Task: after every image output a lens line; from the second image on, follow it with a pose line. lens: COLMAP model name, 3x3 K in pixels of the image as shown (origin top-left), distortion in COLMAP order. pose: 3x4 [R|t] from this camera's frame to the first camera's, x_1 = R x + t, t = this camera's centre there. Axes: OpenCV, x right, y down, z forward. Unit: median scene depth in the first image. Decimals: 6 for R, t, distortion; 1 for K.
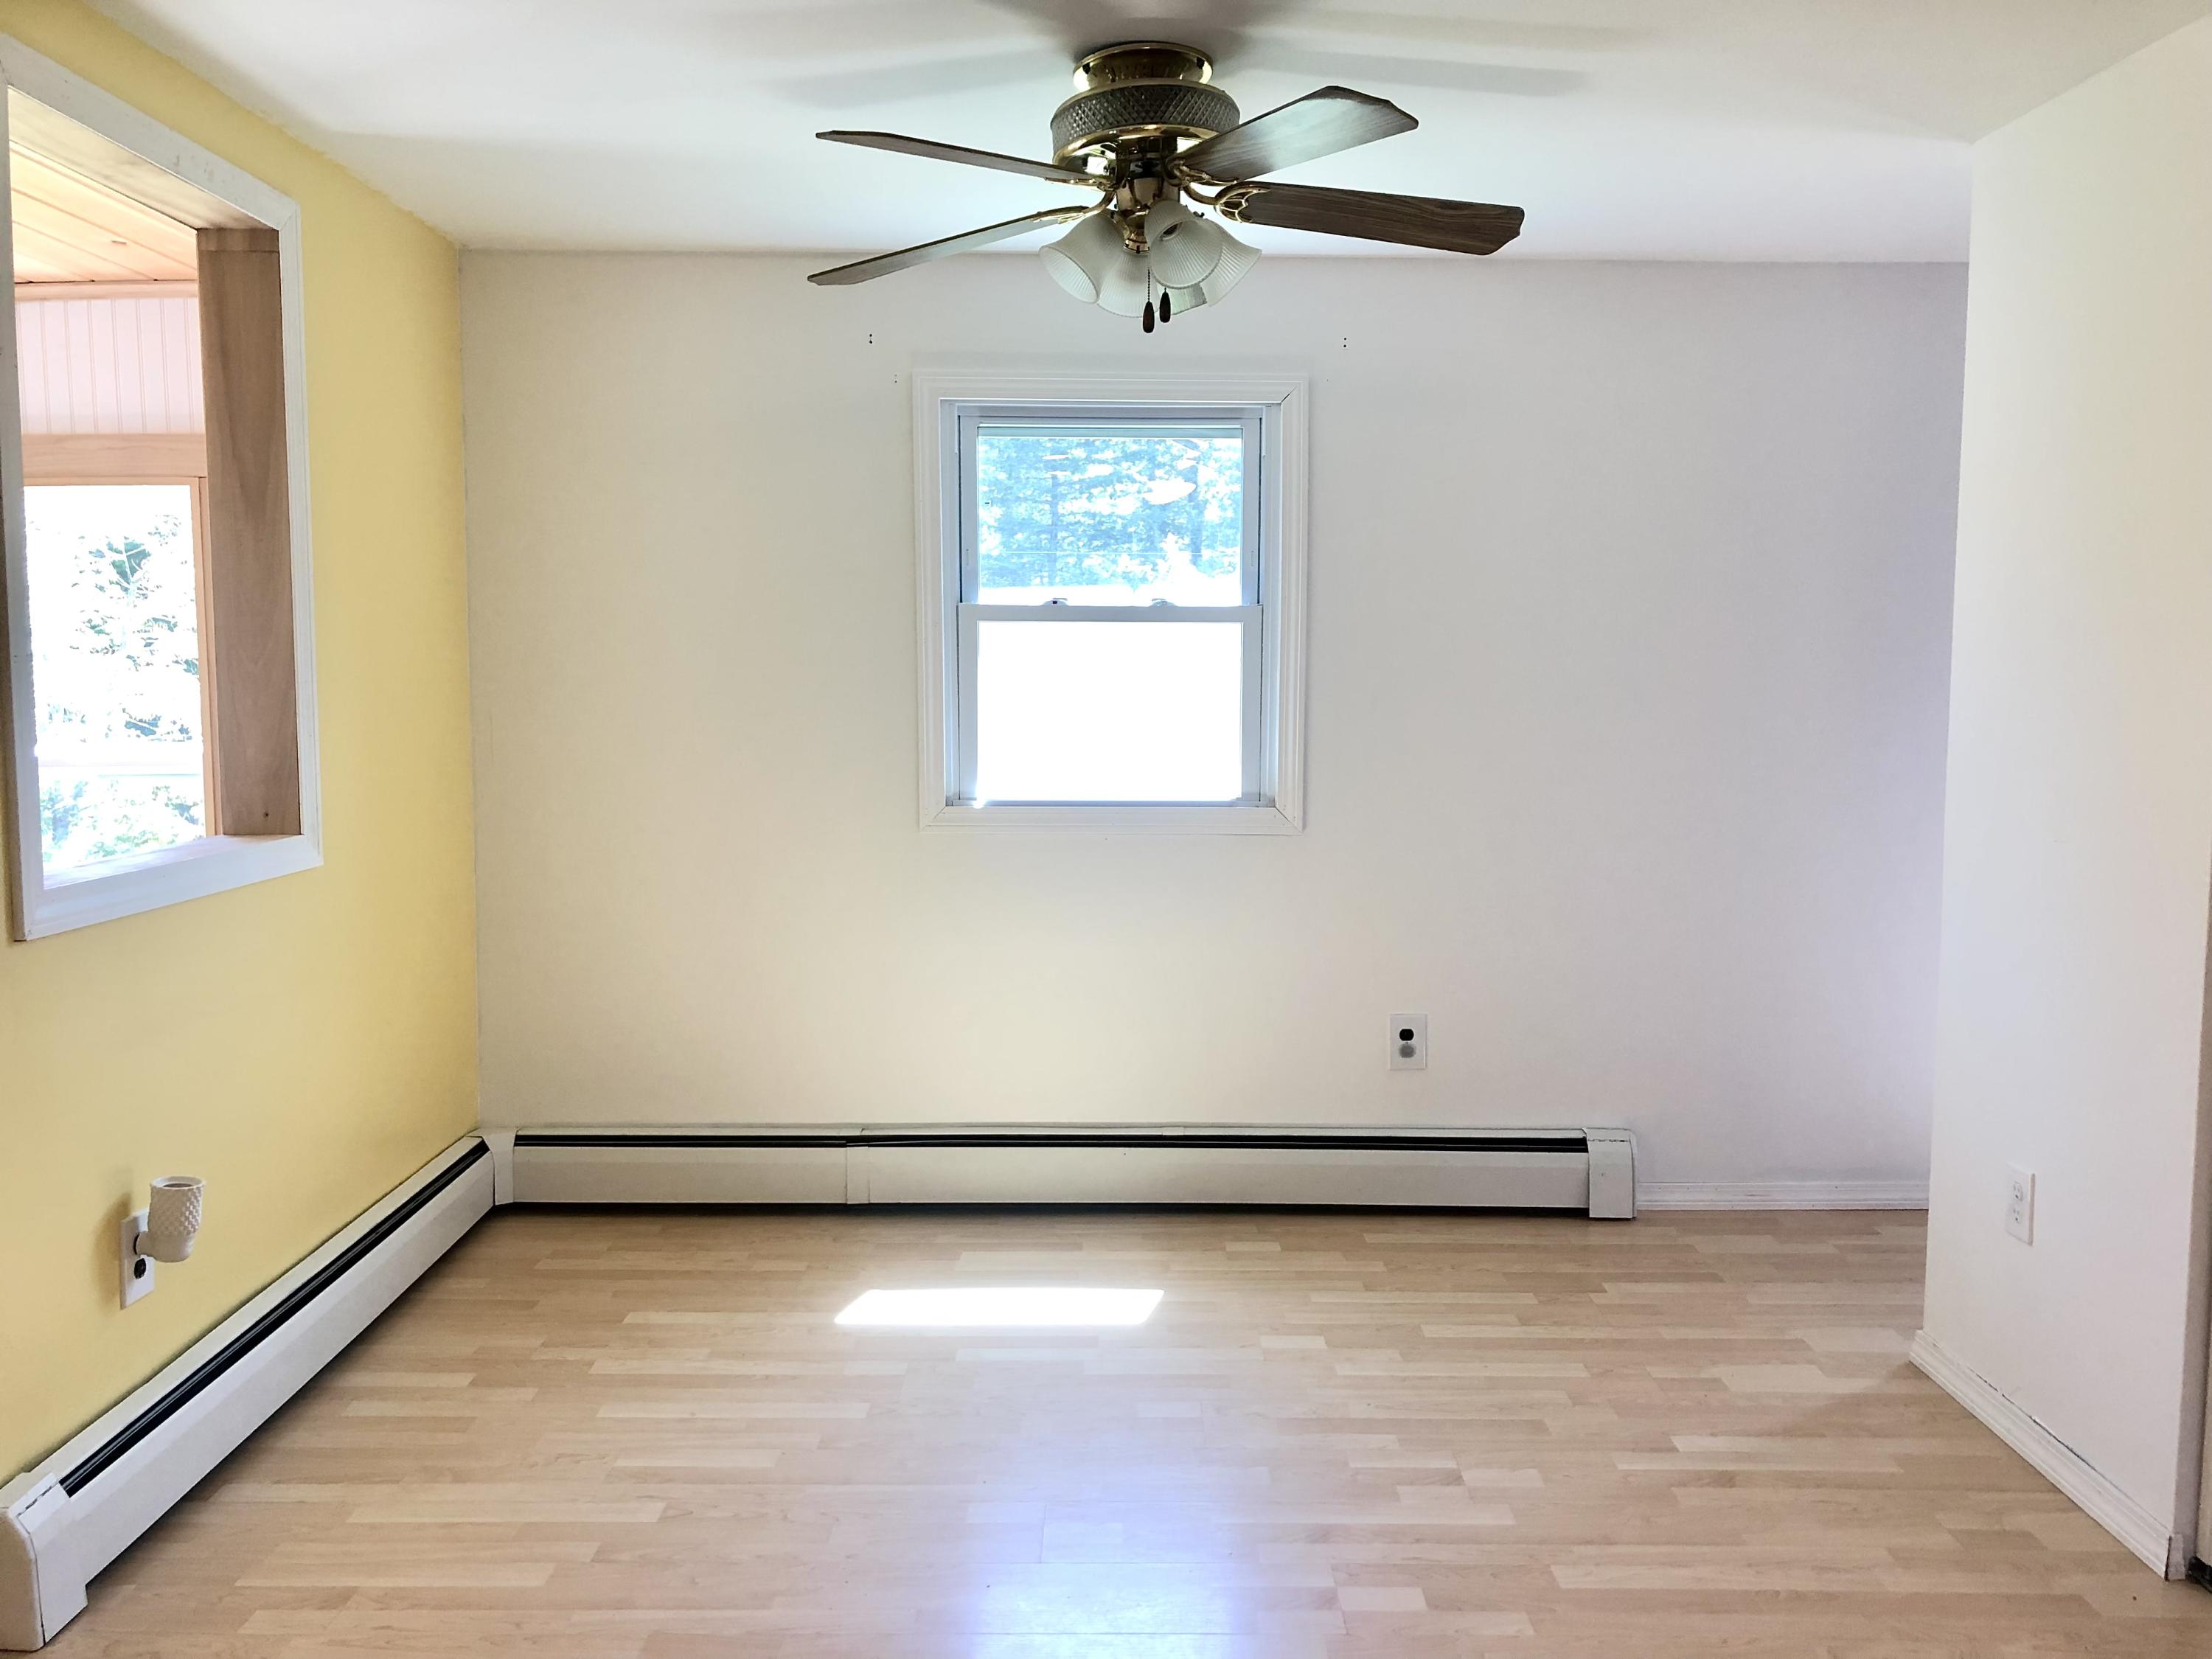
lens RADIAL K [[1806.6, 0, 1106.0], [0, 1806.6, 829.5], [0, 0, 1]] dist [0.048080, -0.051933]
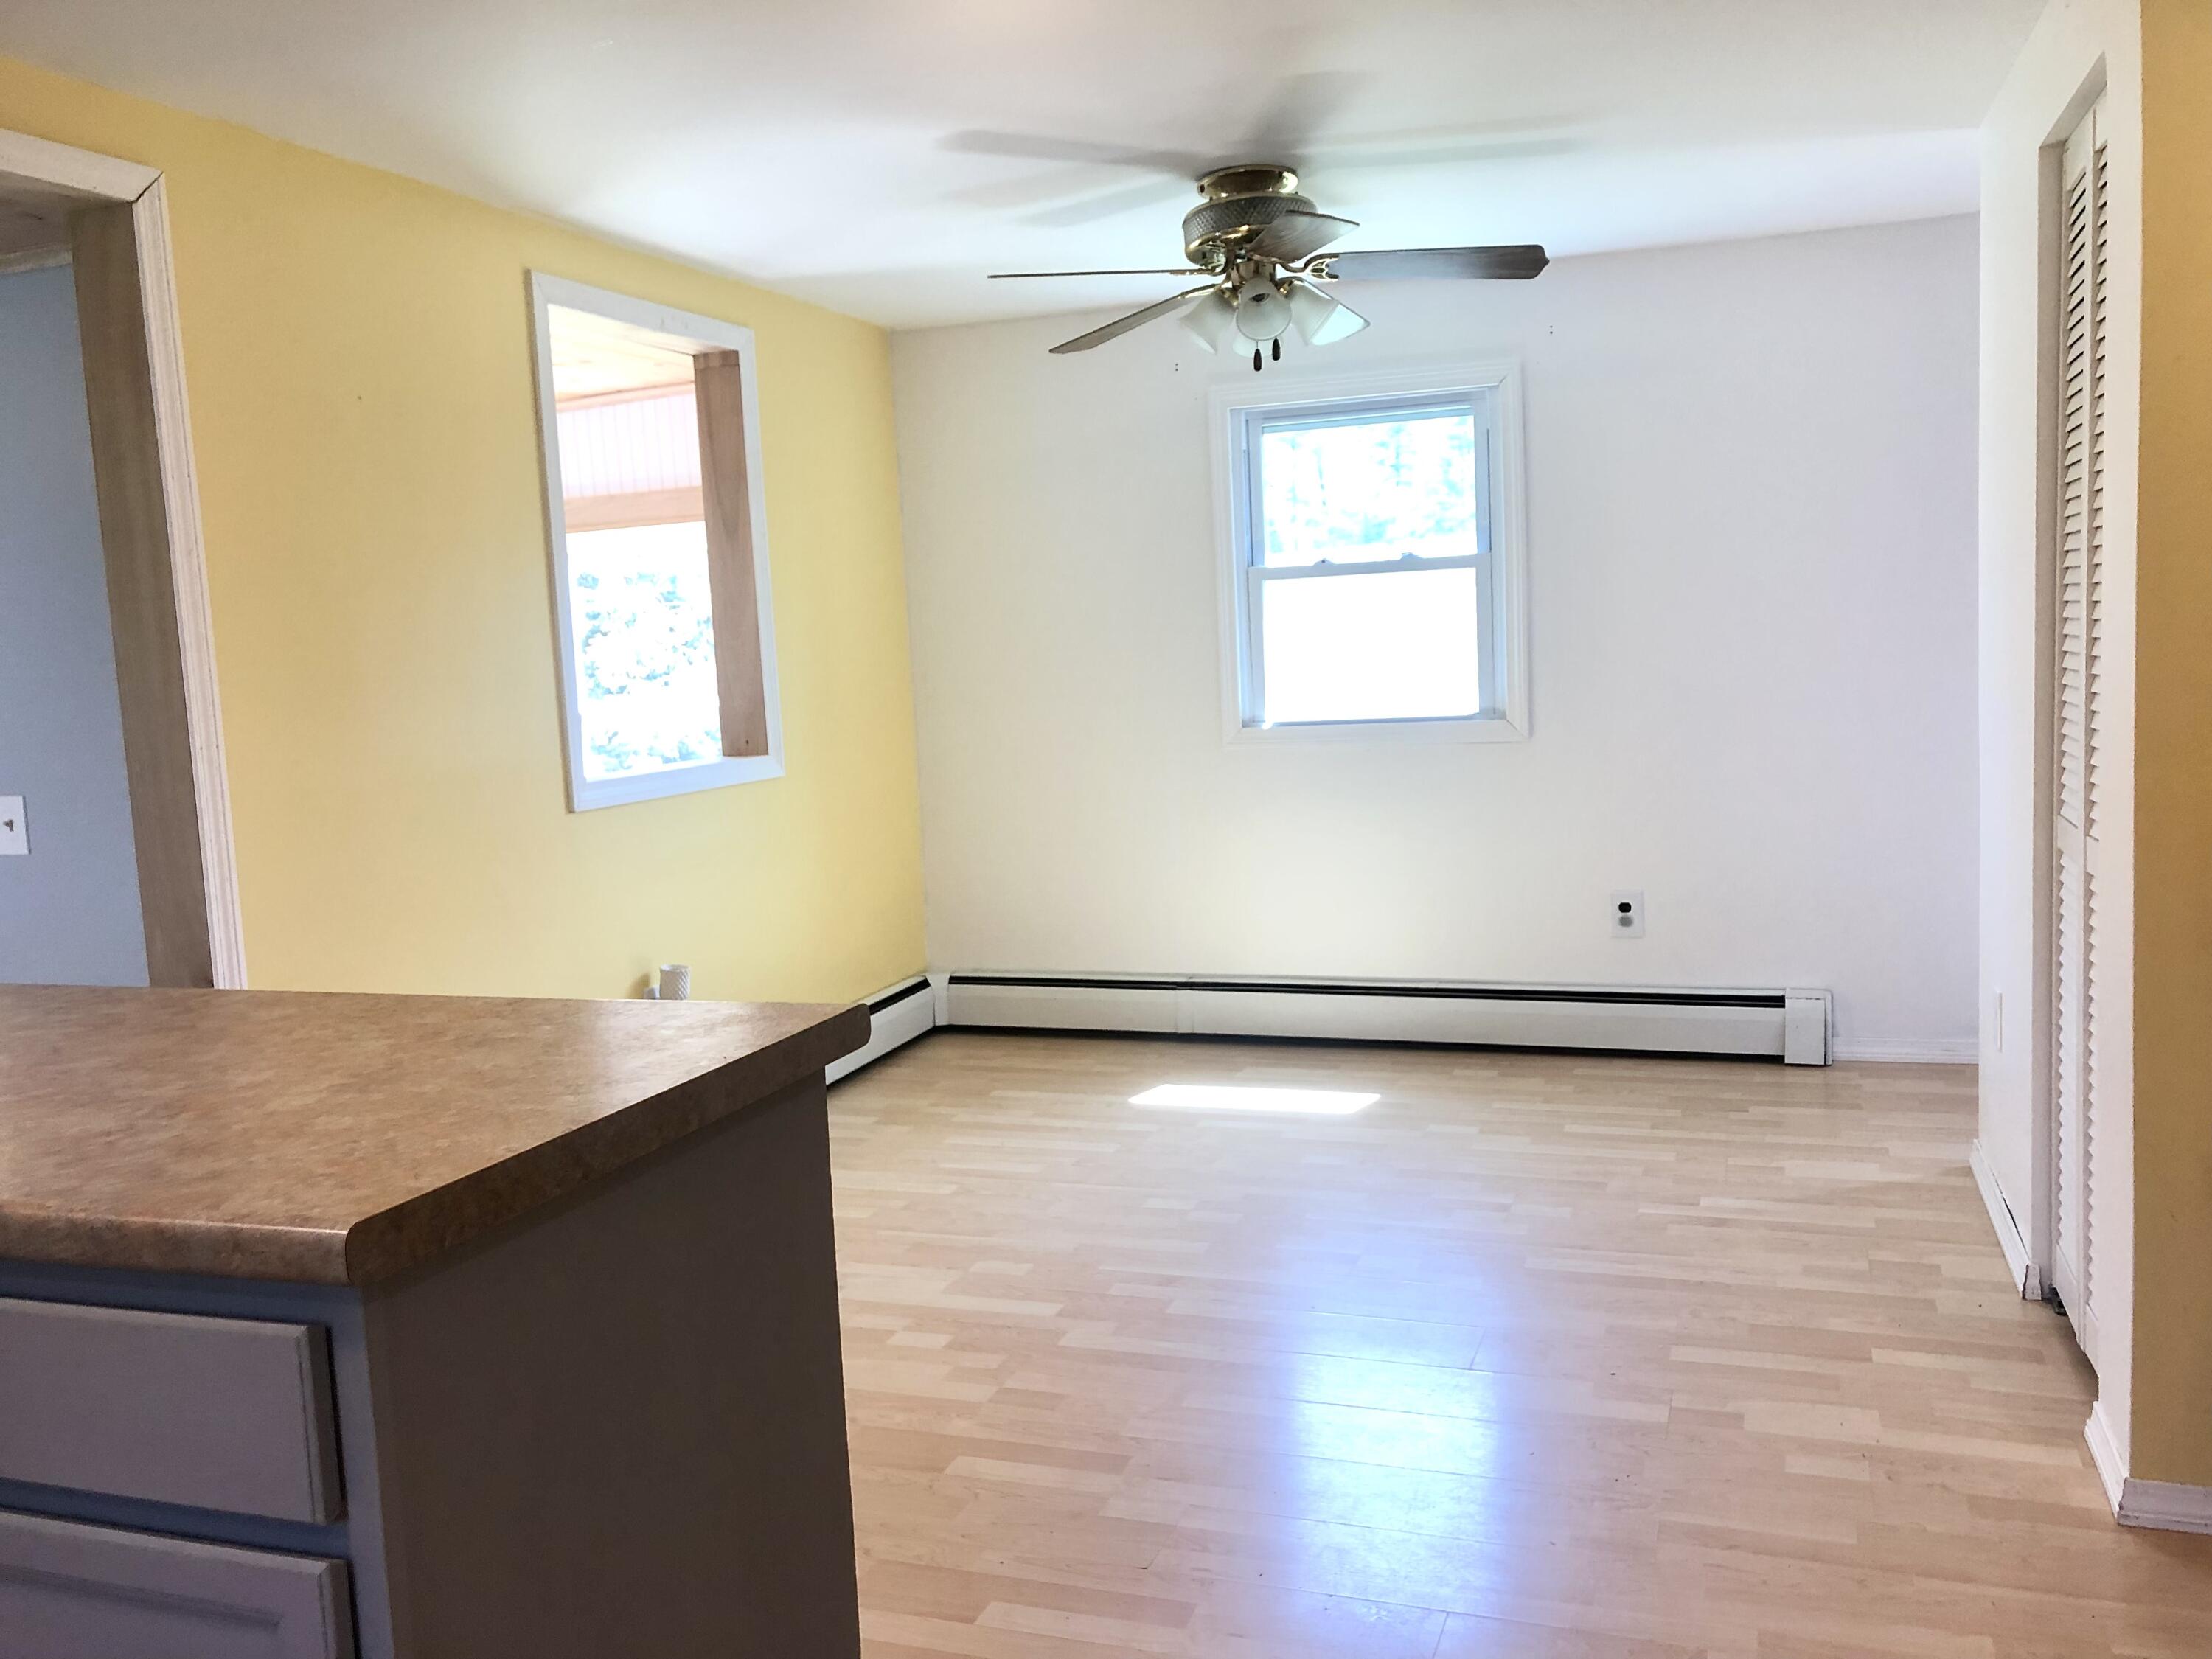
lens RADIAL K [[1788.0, 0, 1106.0], [0, 1788.0, 829.5], [0, 0, 1]] dist [0.181244, -0.565482]
pose [[0.938343, -0.011247, -0.345523, 0.309097], [0.020594, 0.999514, 0.023394, 0.033395], [0.345092, -0.029067, 0.938119, -0.277139]]
